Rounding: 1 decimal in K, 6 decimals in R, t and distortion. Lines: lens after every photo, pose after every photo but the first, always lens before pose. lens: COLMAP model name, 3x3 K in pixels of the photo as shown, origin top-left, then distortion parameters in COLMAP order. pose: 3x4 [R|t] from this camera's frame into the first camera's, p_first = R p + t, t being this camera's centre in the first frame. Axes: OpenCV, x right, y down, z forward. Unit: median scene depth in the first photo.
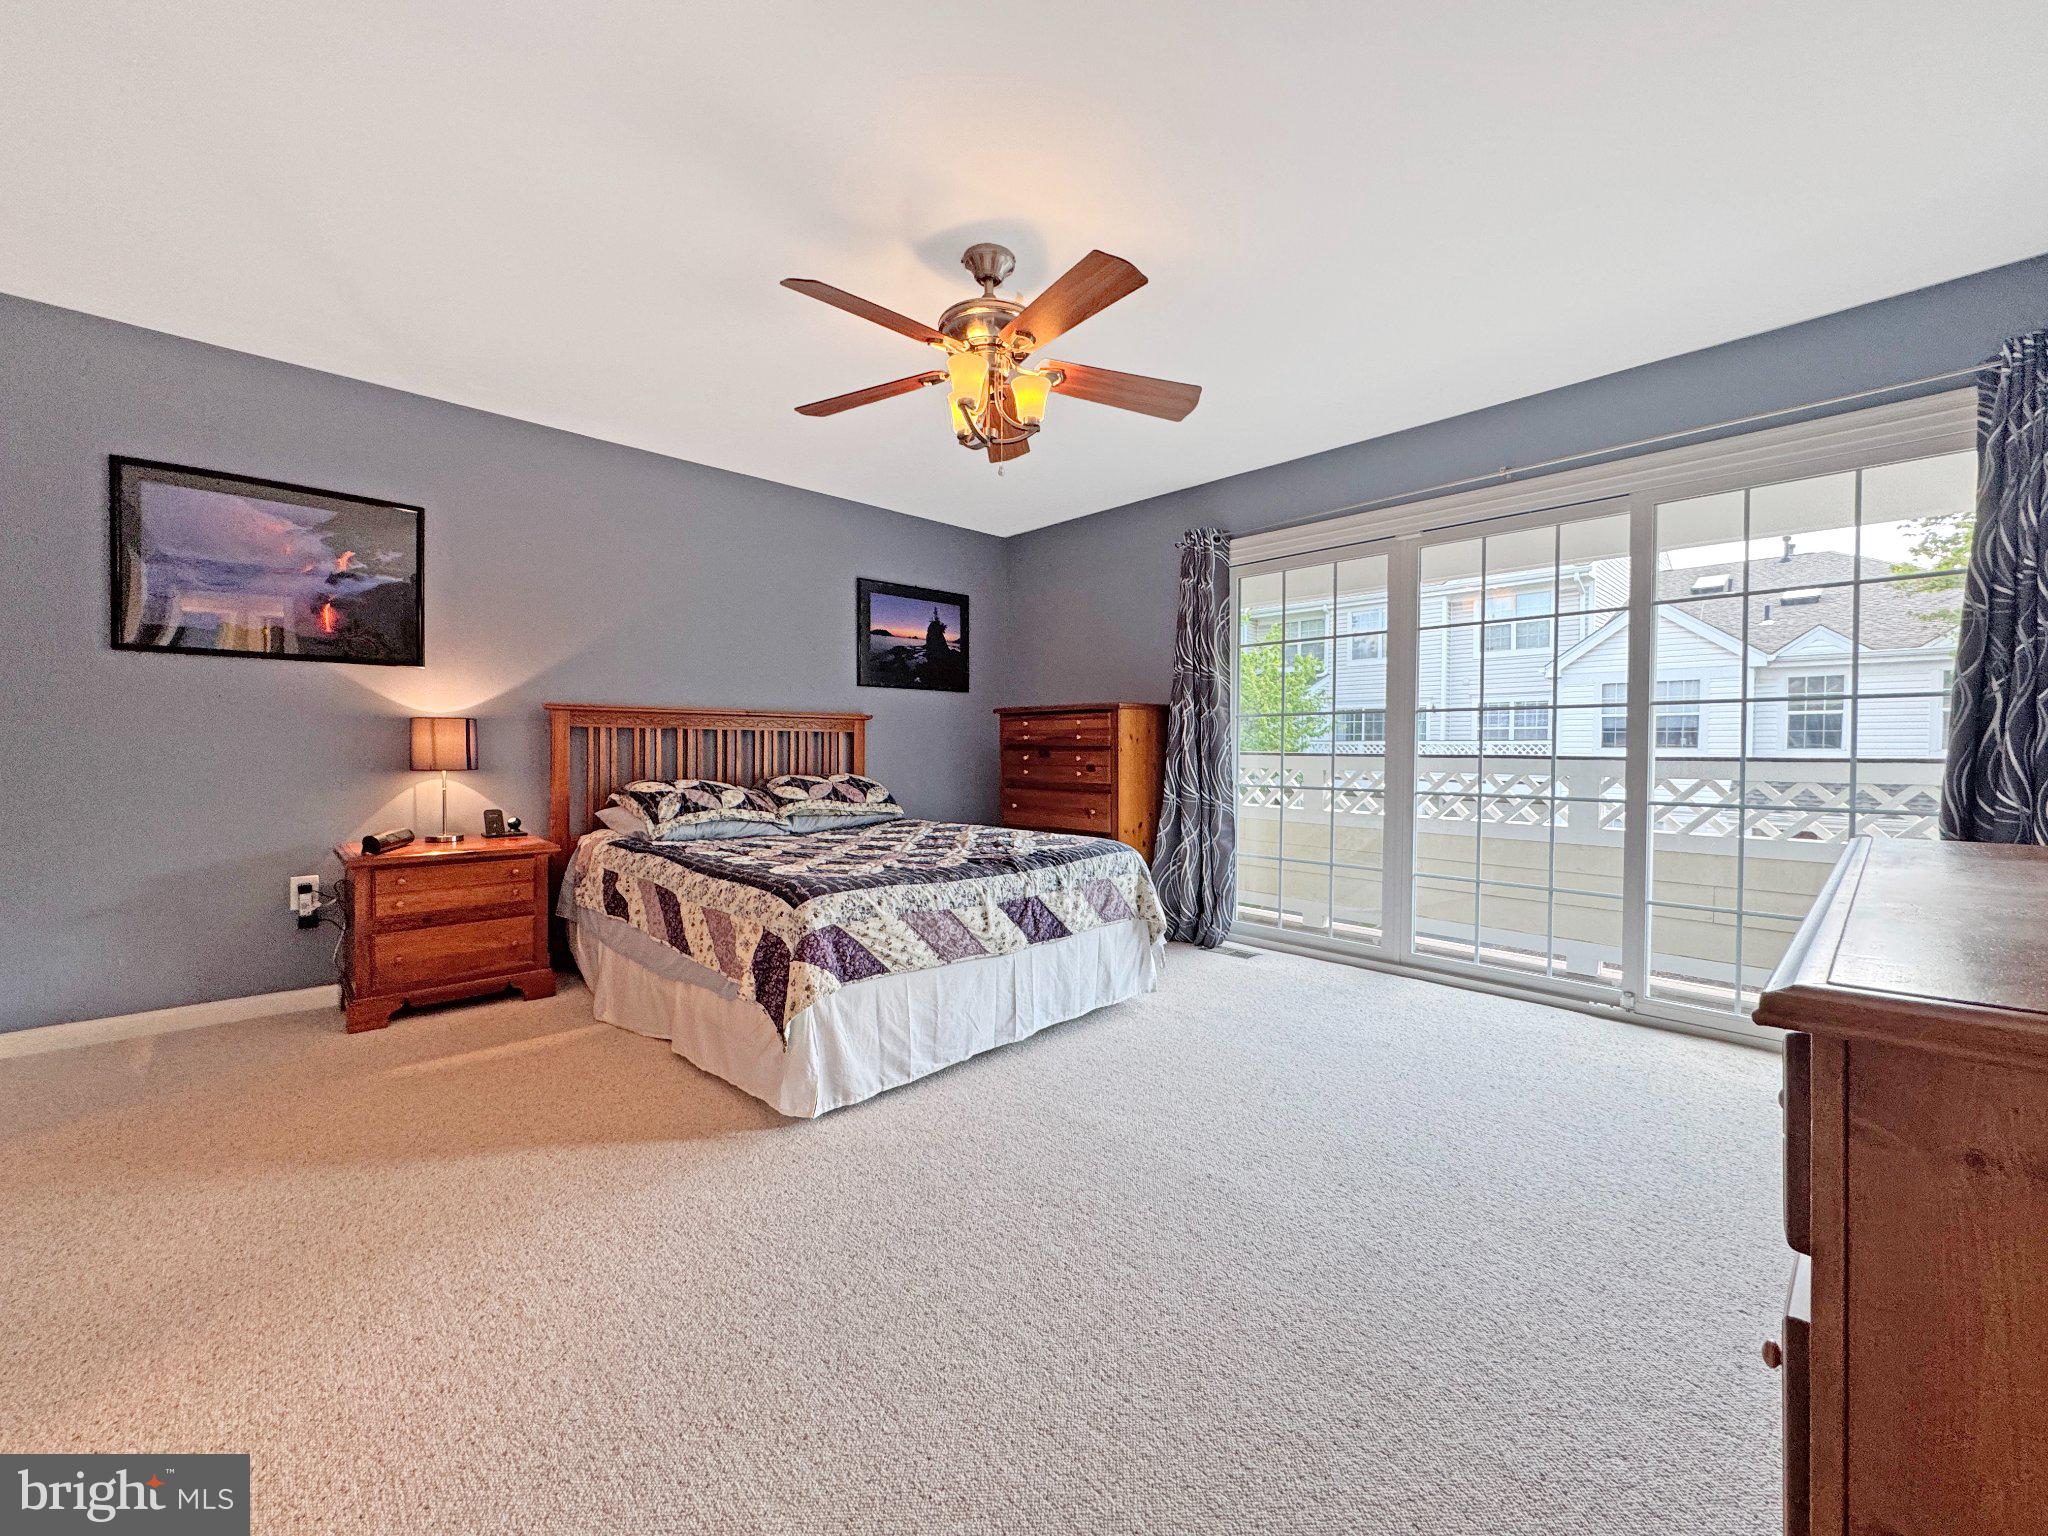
lens RADIAL K [[816.7, 0, 1026.9], [0, 816.7, 762.8], [0, 0, 1]] dist [-0.003631, 0.001129]
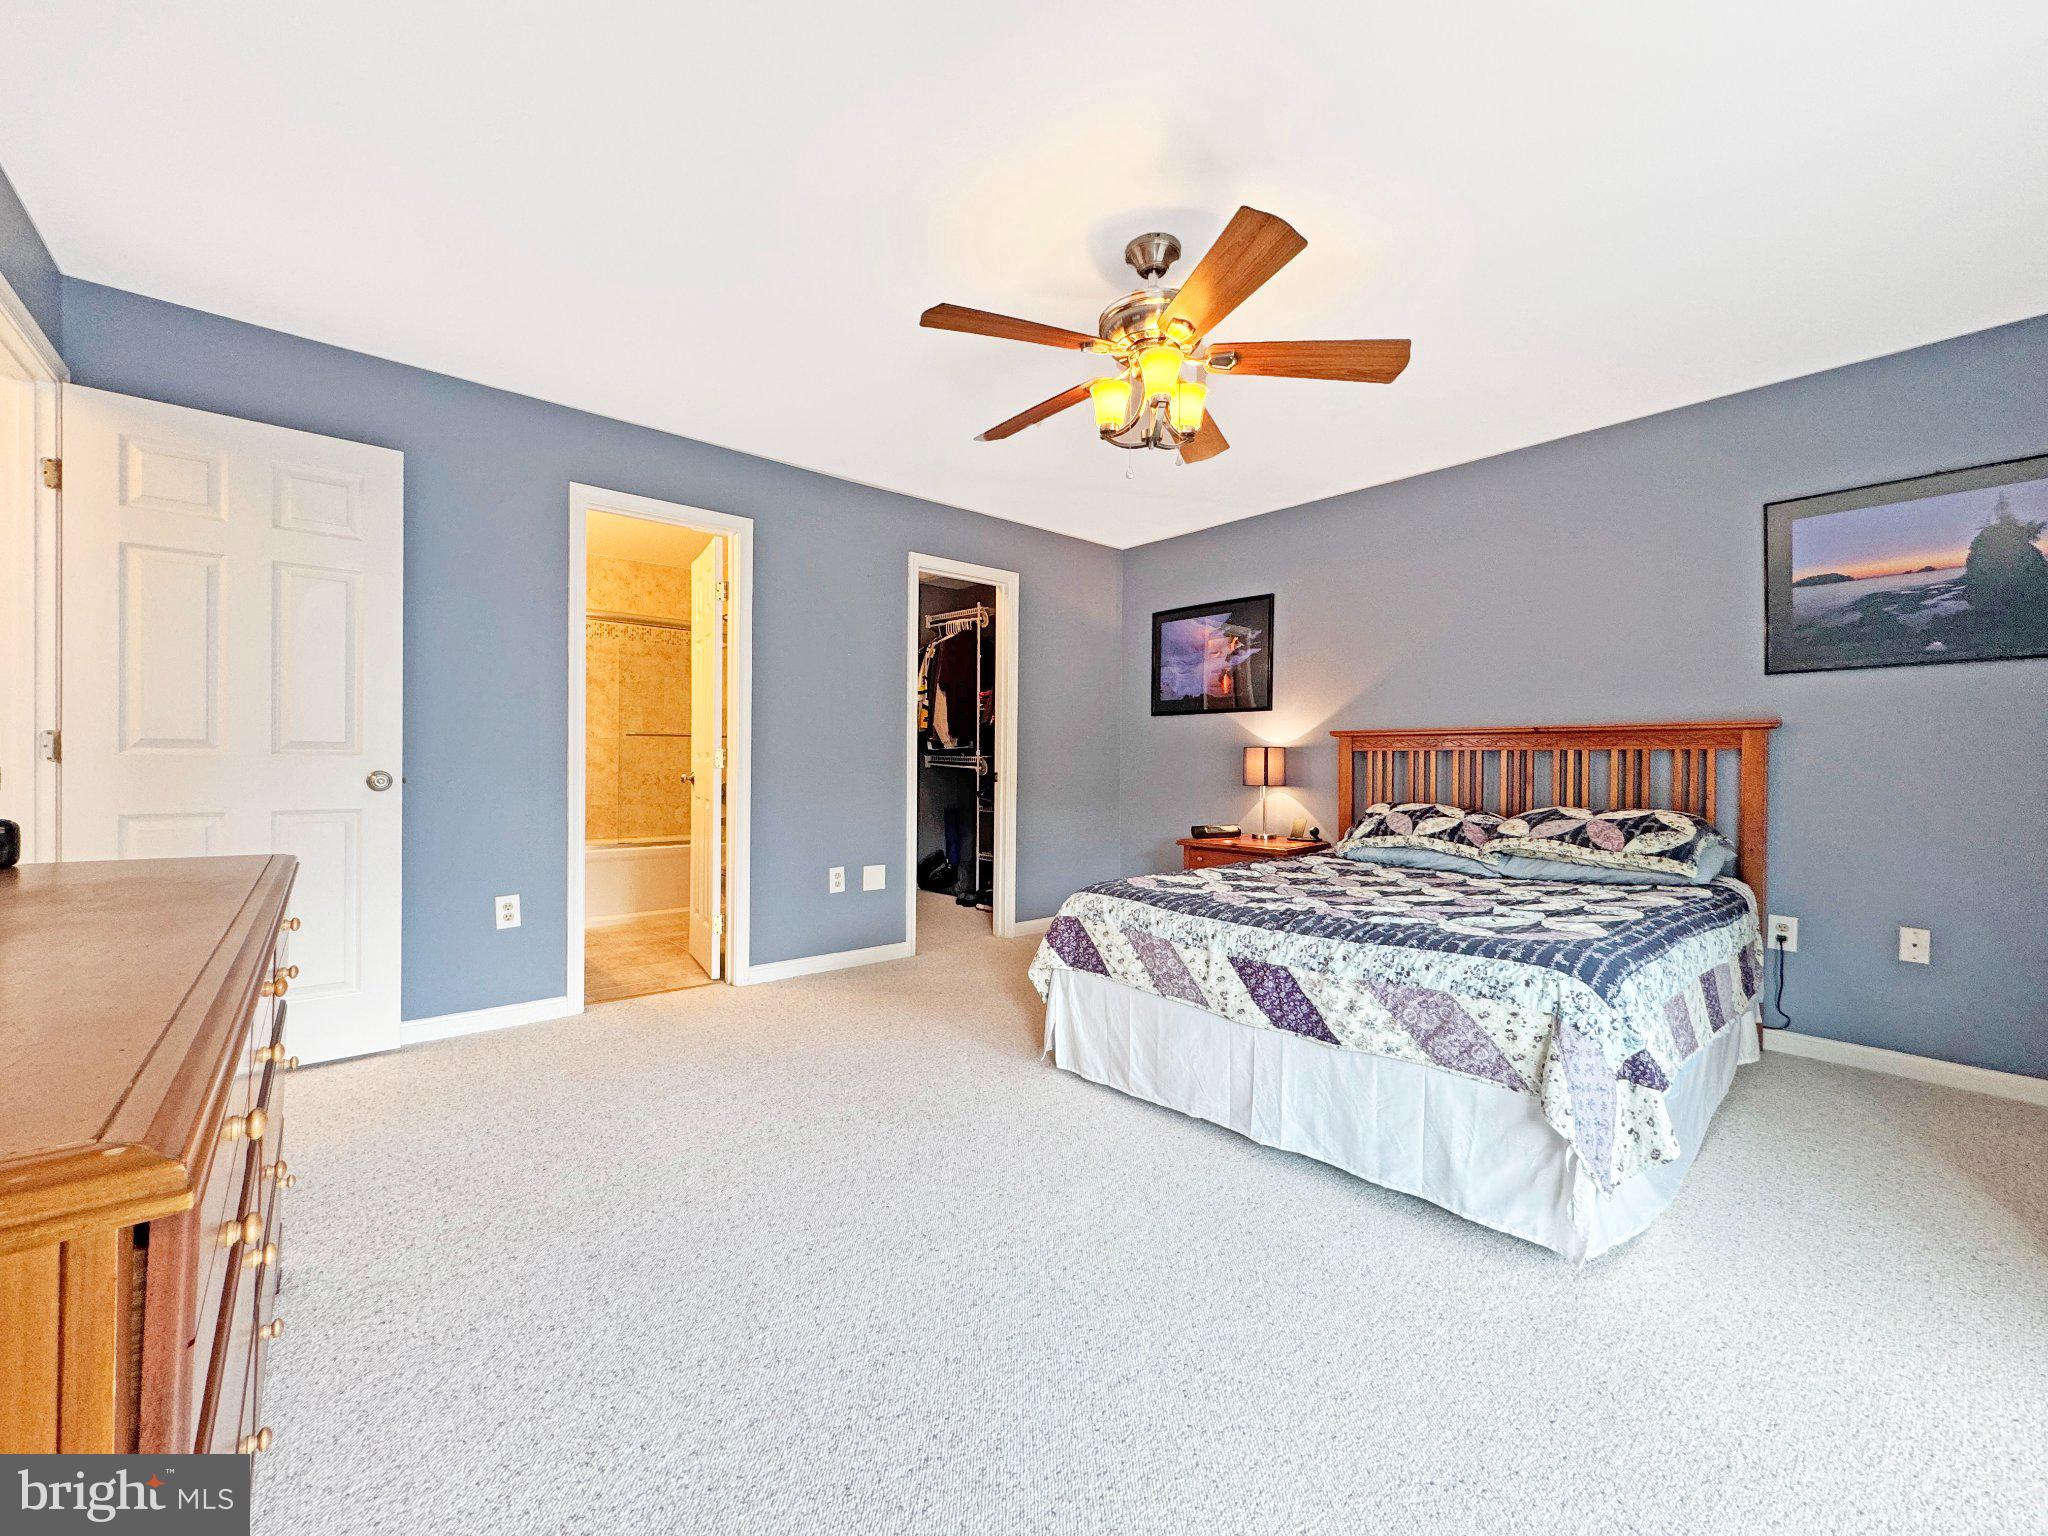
lens RADIAL K [[816.7, 0, 1024.1], [0, 816.7, 768.3], [0, 0, 1]] dist [-0.003631, 0.001129]
pose [[-0.049154, 0.001540, -0.998790, 0.662124], [-0.025491, 0.999671, 0.002796, -0.013824], [0.998466, 0.025598, -0.049098, 0.675673]]
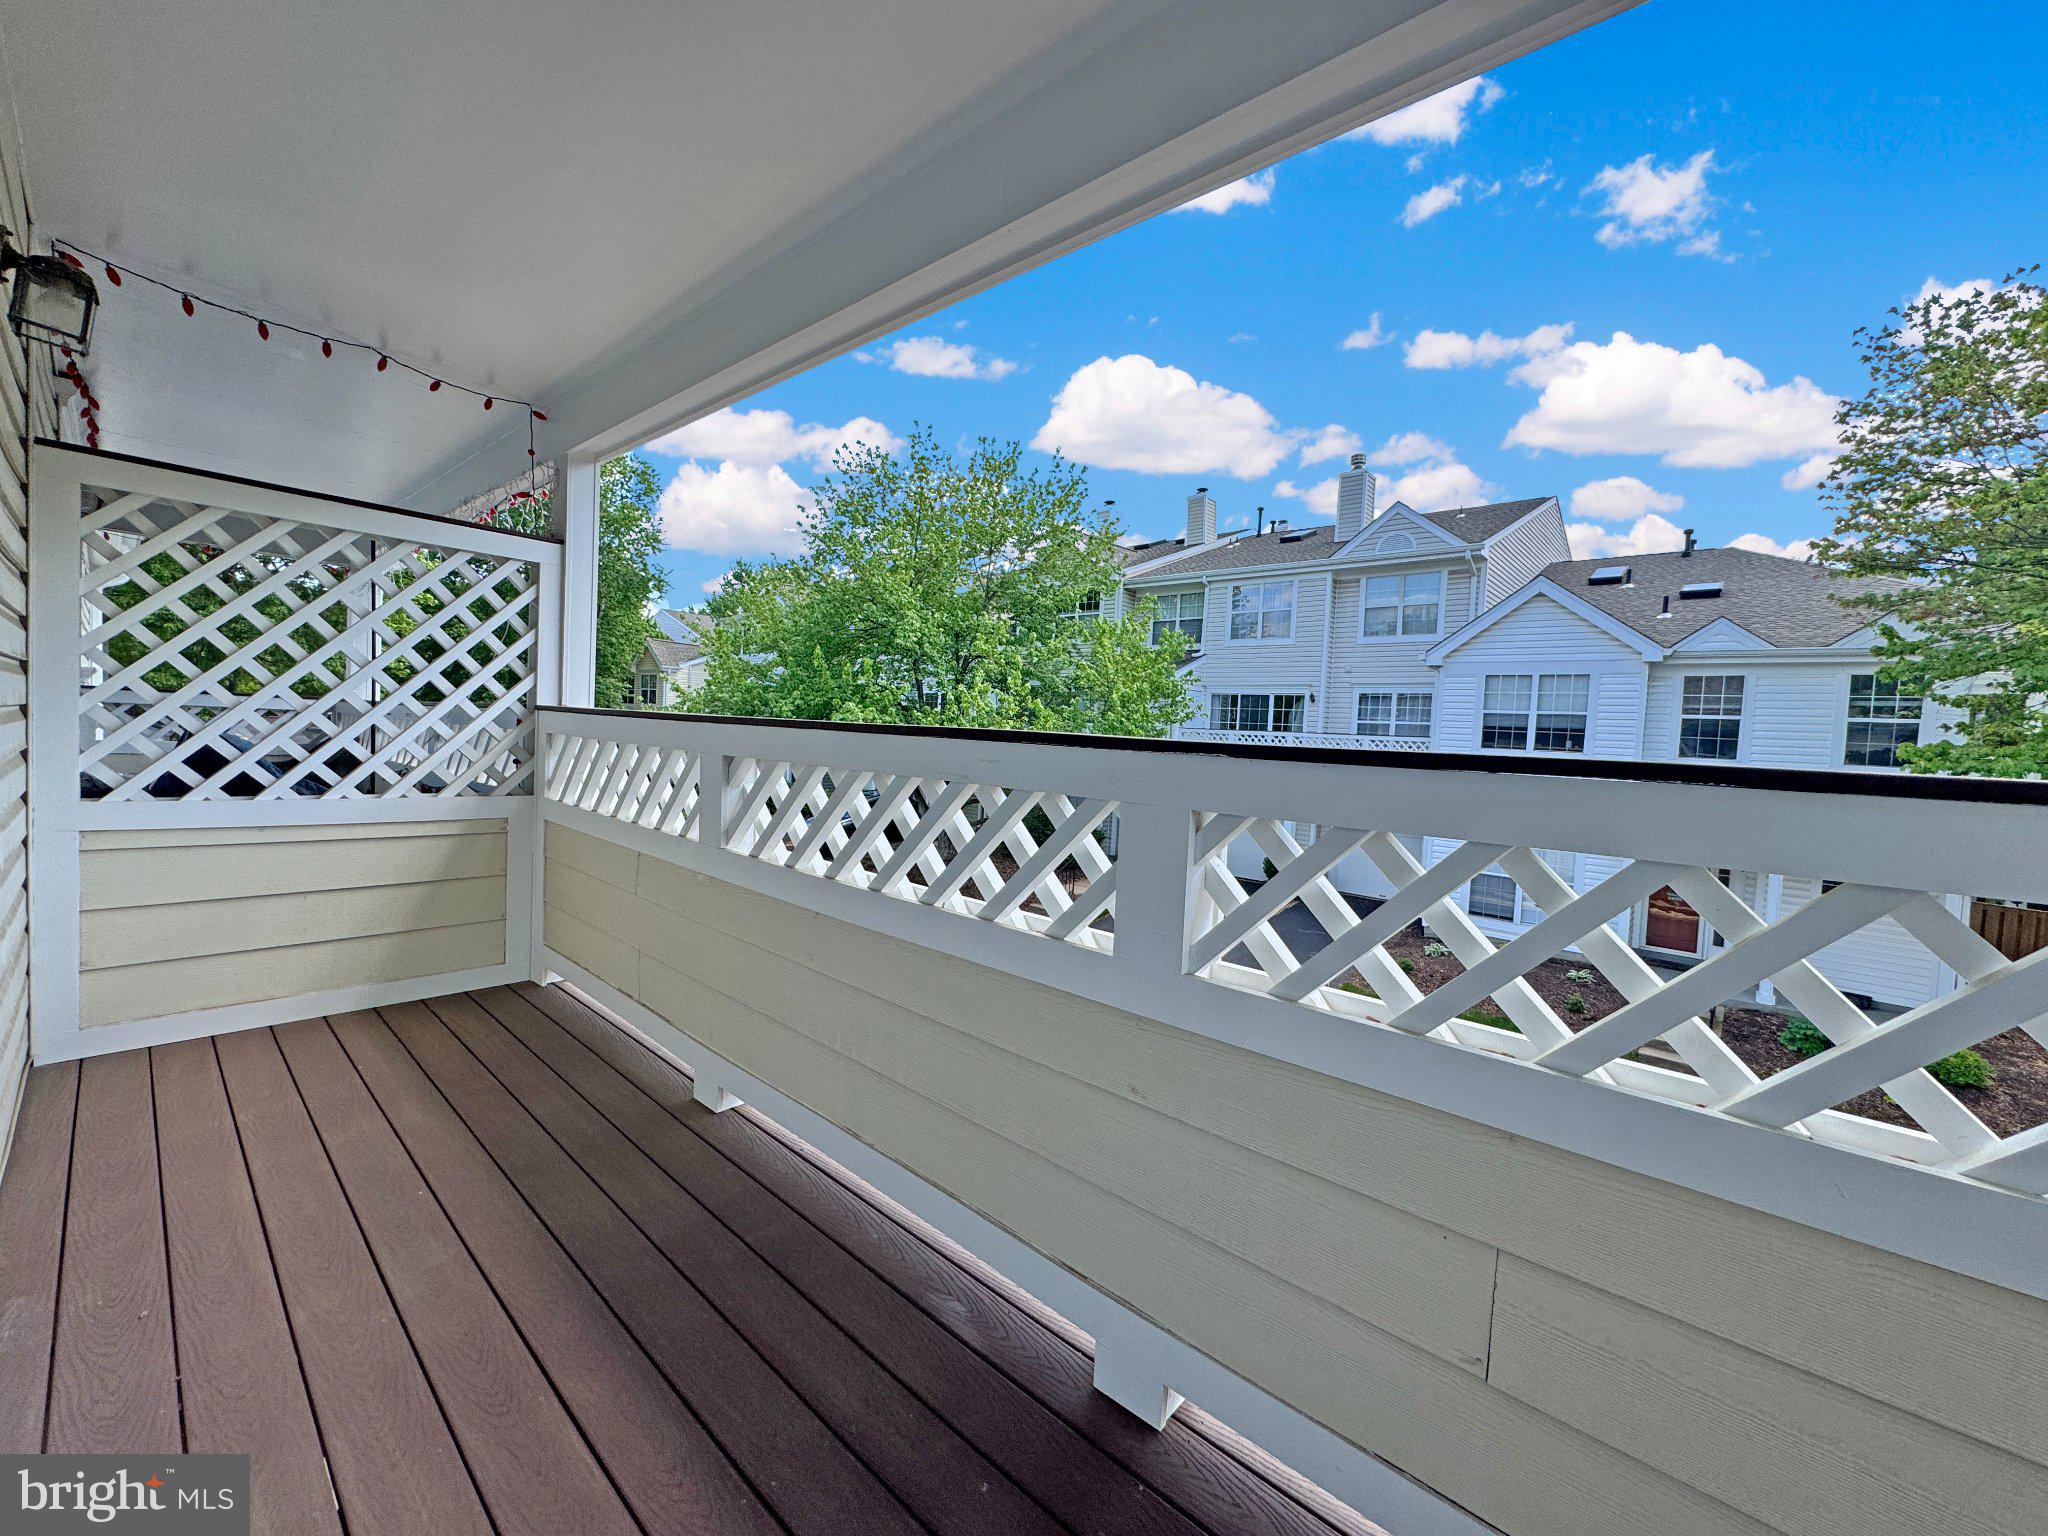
lens RADIAL K [[816.7, 0, 1026.5], [0, 816.7, 757.8], [0, 0, 1]] dist [-0.003631, 0.001129]
pose [[0.996035, 0.038353, 0.080275, 0.267630], [-0.039888, 0.999049, 0.017599, -0.006814], [-0.079524, -0.020731, 0.996617, 0.297417]]
